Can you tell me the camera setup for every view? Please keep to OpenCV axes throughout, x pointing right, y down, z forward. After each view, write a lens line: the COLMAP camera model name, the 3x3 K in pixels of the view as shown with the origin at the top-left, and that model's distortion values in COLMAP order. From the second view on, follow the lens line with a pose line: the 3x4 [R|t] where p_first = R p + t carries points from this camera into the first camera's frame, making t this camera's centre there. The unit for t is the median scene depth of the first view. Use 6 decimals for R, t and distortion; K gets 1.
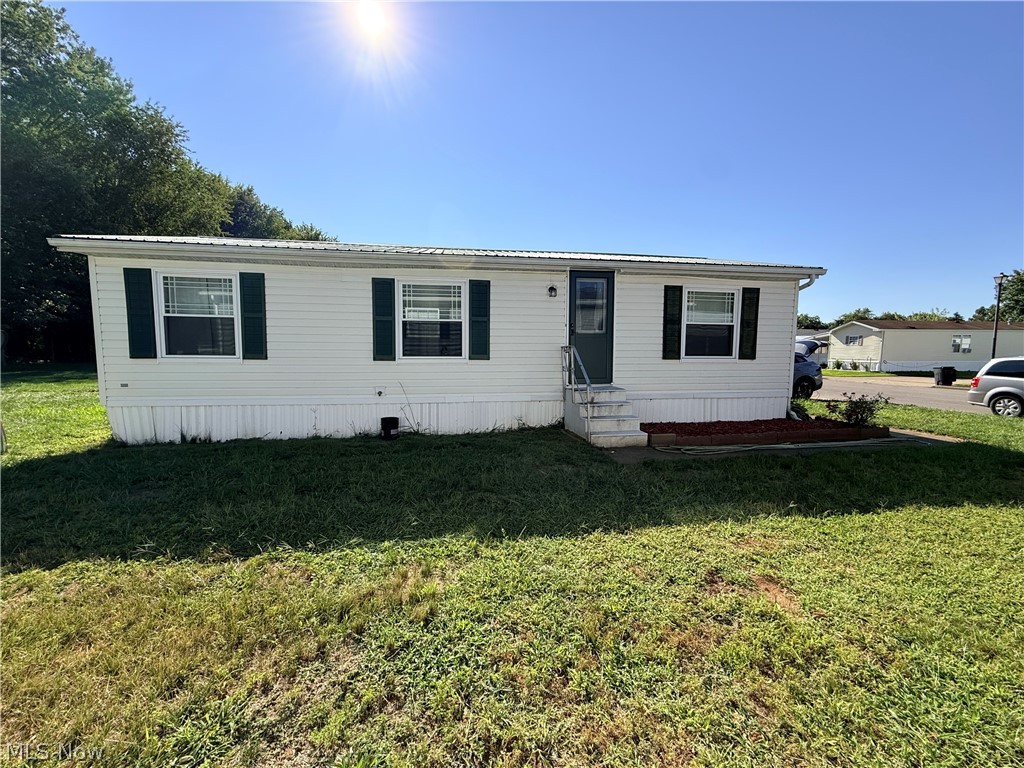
lens RADIAL K [[401.5, 0, 512.0], [0, 401.5, 384.0], [0, 0, 1]] dist [0.026711, 0.000032]
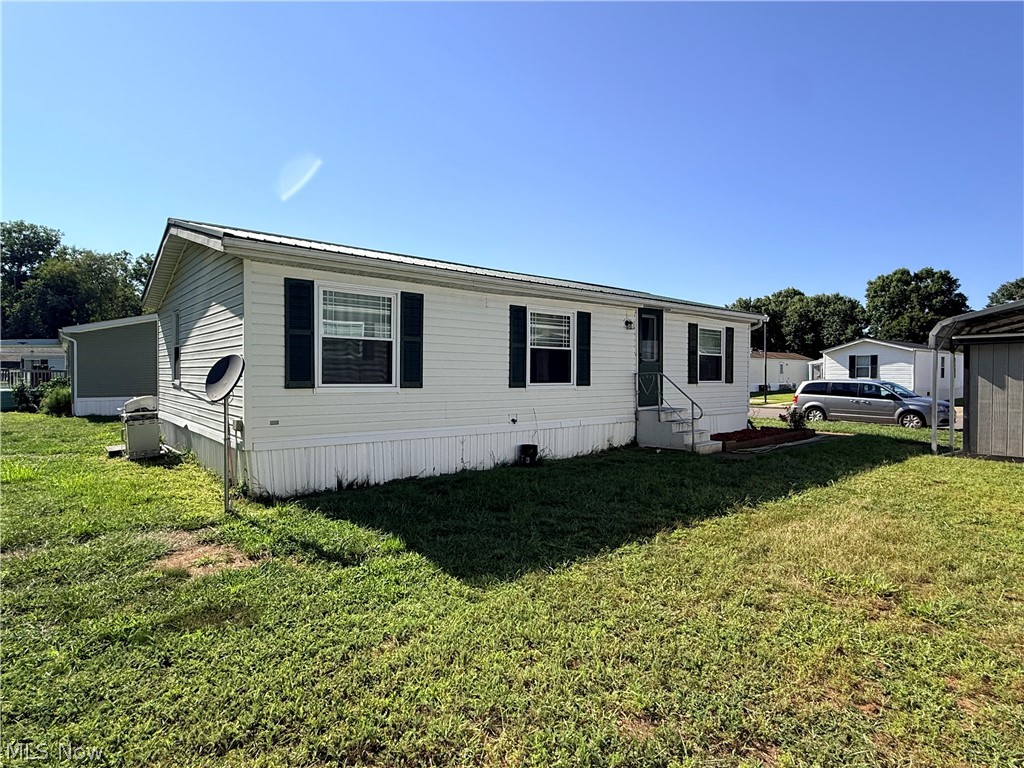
lens RADIAL K [[564.5, 0, 512.0], [0, 564.5, 384.0], [0, 0, 1]] dist [0.109489, -0.000021]
pose [[0.845342, -0.009360, 0.534144, -1.022323], [0.046499, 0.997341, -0.056113, 0.010704], [-0.532198, 0.072271, 0.843529, -0.159986]]
